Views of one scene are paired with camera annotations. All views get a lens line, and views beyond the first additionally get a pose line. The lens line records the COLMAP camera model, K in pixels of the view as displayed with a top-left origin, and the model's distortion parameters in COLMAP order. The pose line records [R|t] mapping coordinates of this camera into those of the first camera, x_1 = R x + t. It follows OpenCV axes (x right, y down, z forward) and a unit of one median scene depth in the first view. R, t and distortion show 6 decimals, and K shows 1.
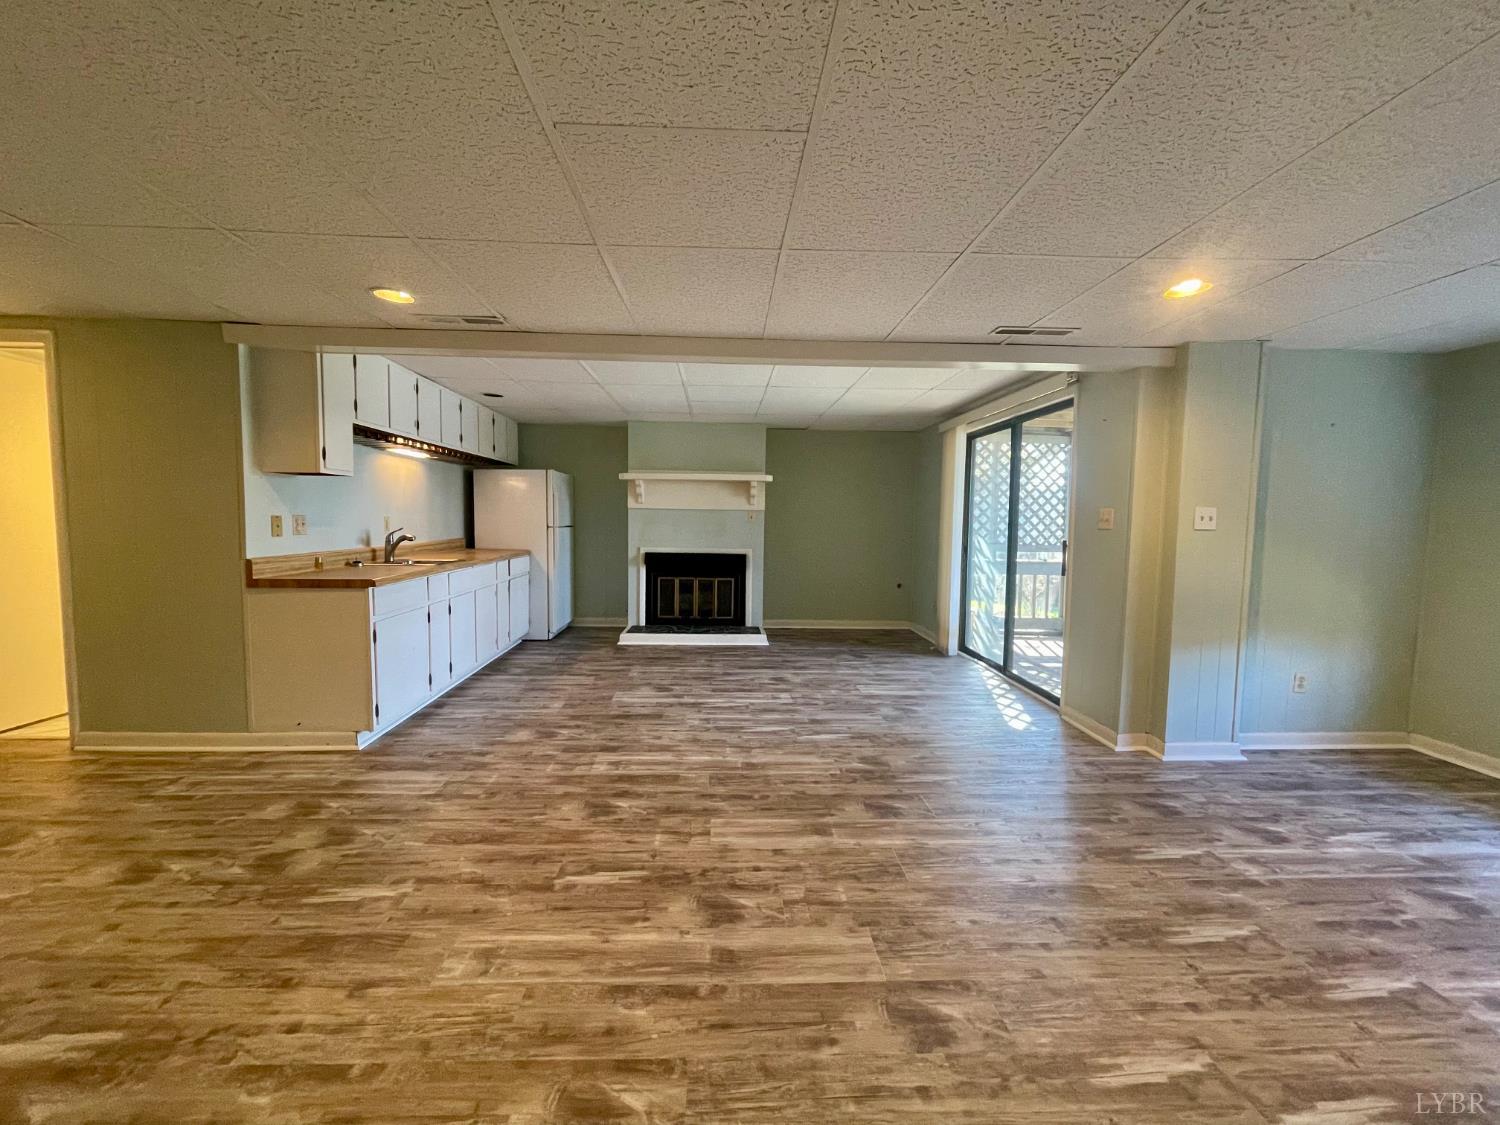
lens RADIAL K [[601.3, 0, 750.0], [0, 601.3, 562.5], [0, 0, 1]] dist [0.001444, -0.004700]
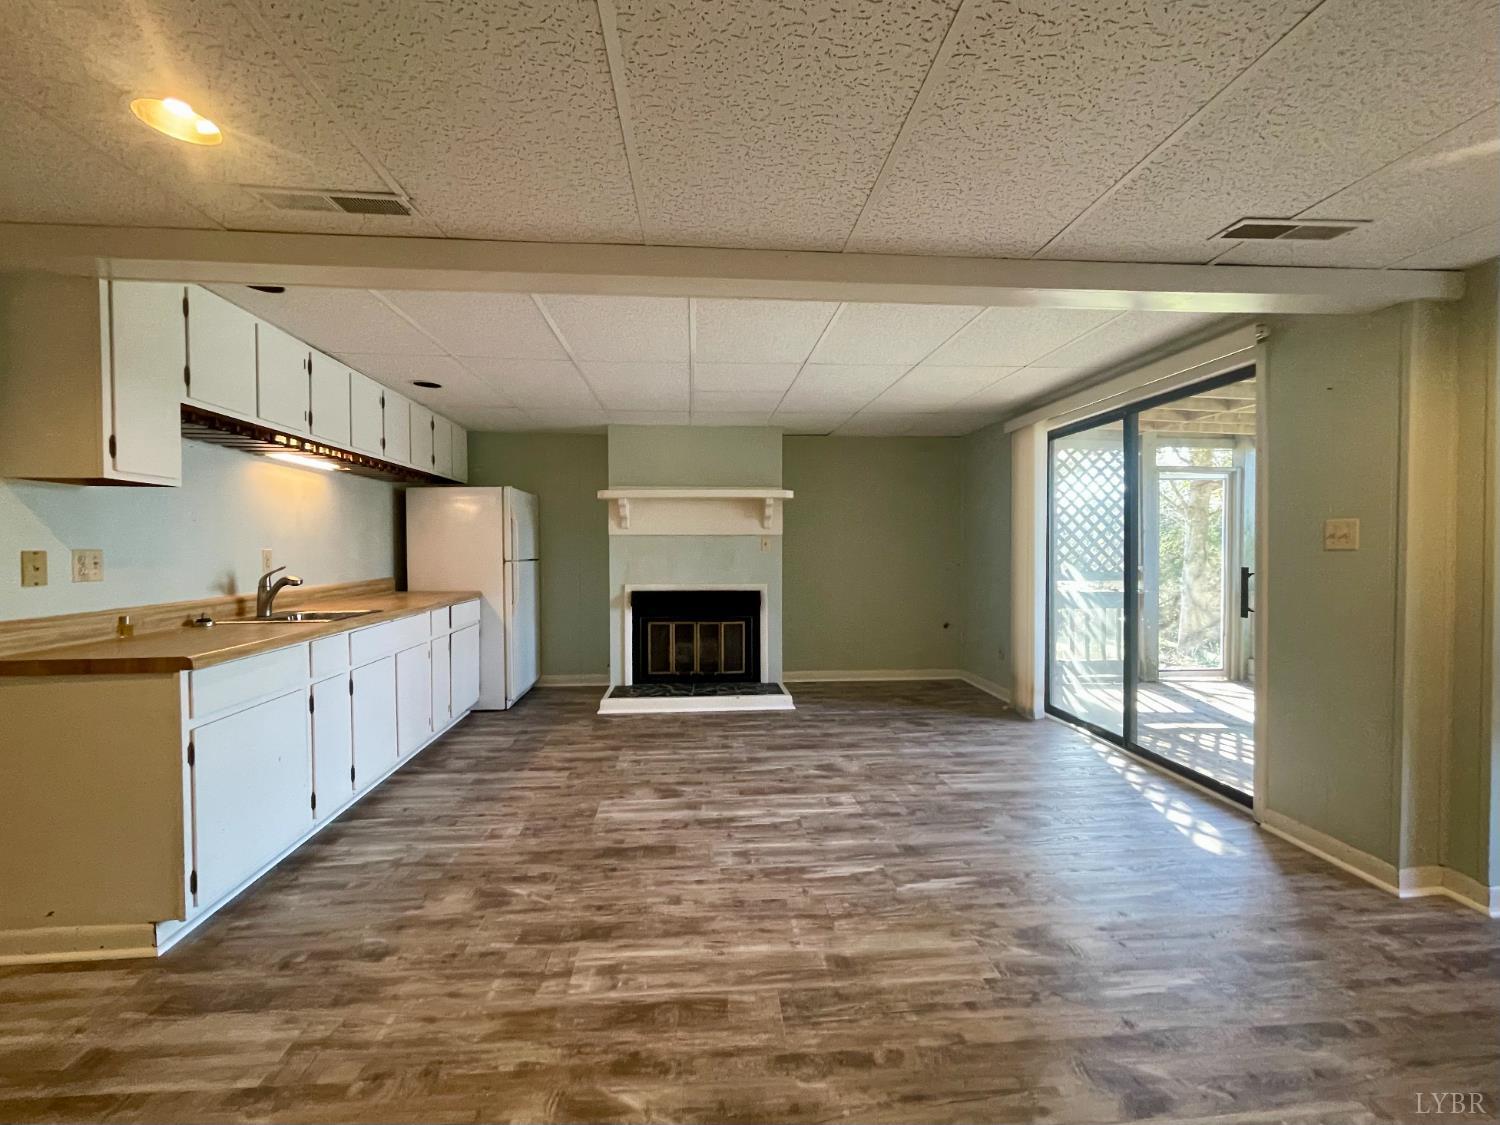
lens RADIAL K [[613.9, 0, 741.5], [0, 613.9, 561.5], [0, 0, 1]] dist [0.002127, 0.000516]
pose [[0.999362, -0.018221, 0.030706, -0.081526], [0.019764, 0.998517, -0.050725, -0.017968], [-0.029736, 0.051300, 0.998240, 0.291646]]
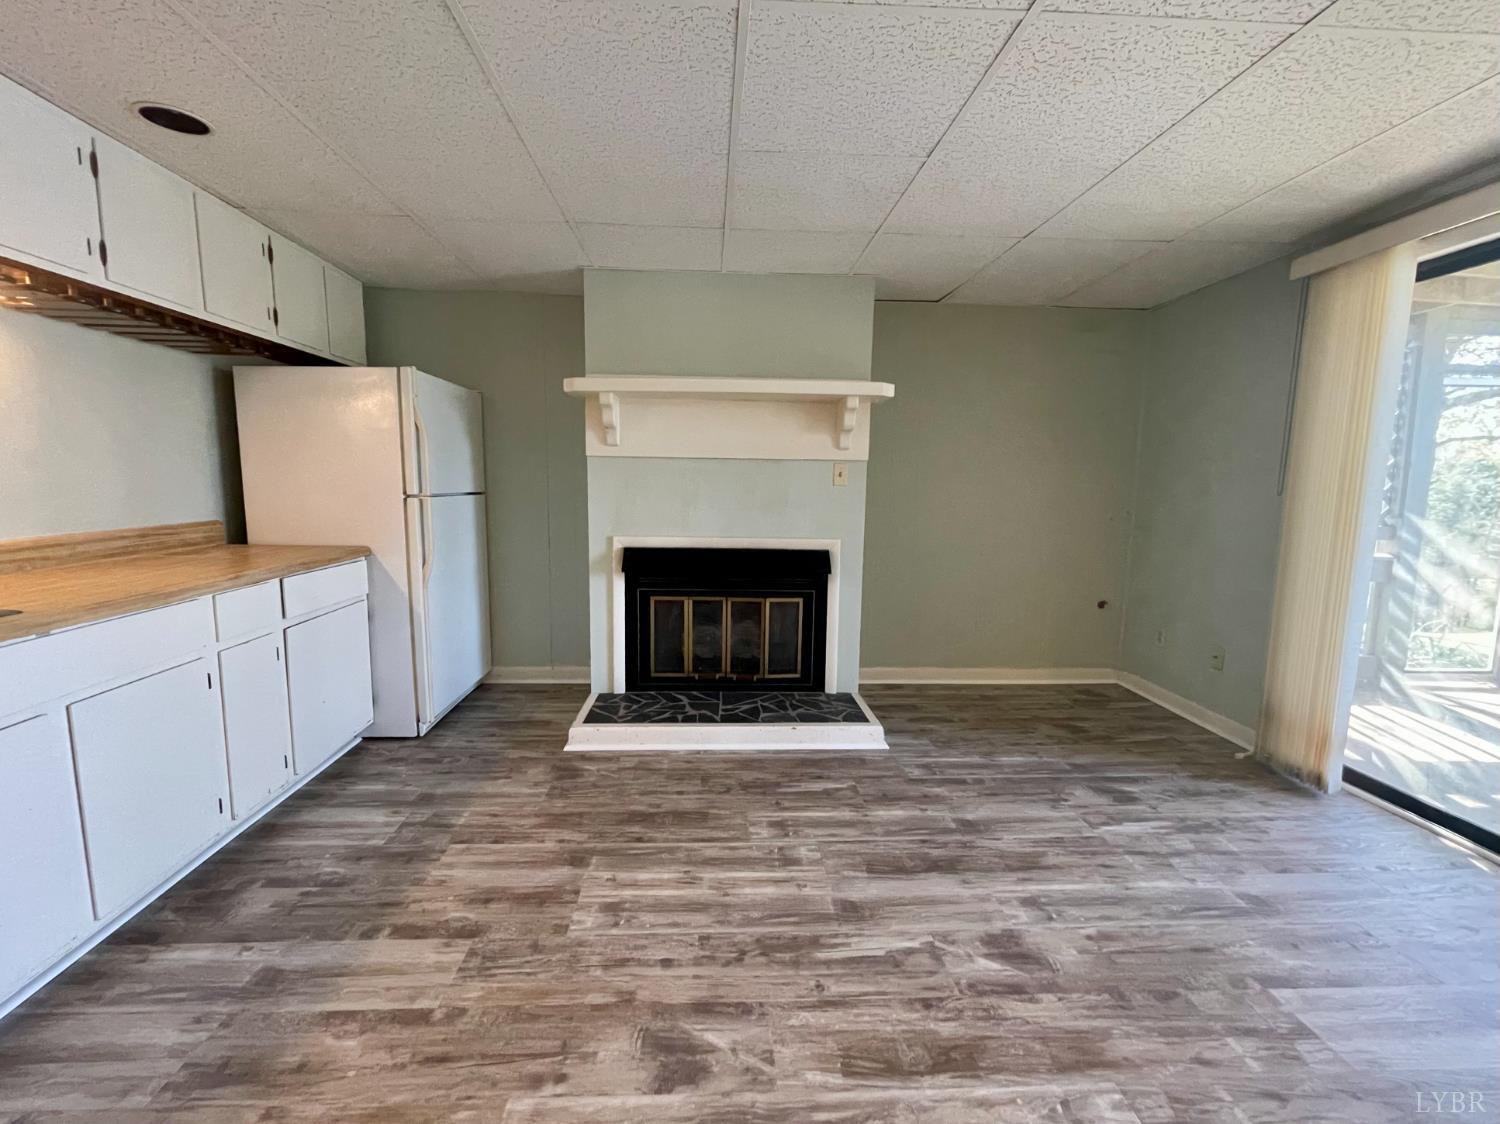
lens RADIAL K [[607.3, 0, 735.0], [0, 607.3, 559.3], [0, 0, 1]] dist [-0.000844, -0.000020]
pose [[0.999966, -0.000475, -0.008224, -0.117754], [0.000932, 0.998451, 0.055628, -0.050478], [0.008185, -0.055634, 0.998418, 0.750860]]
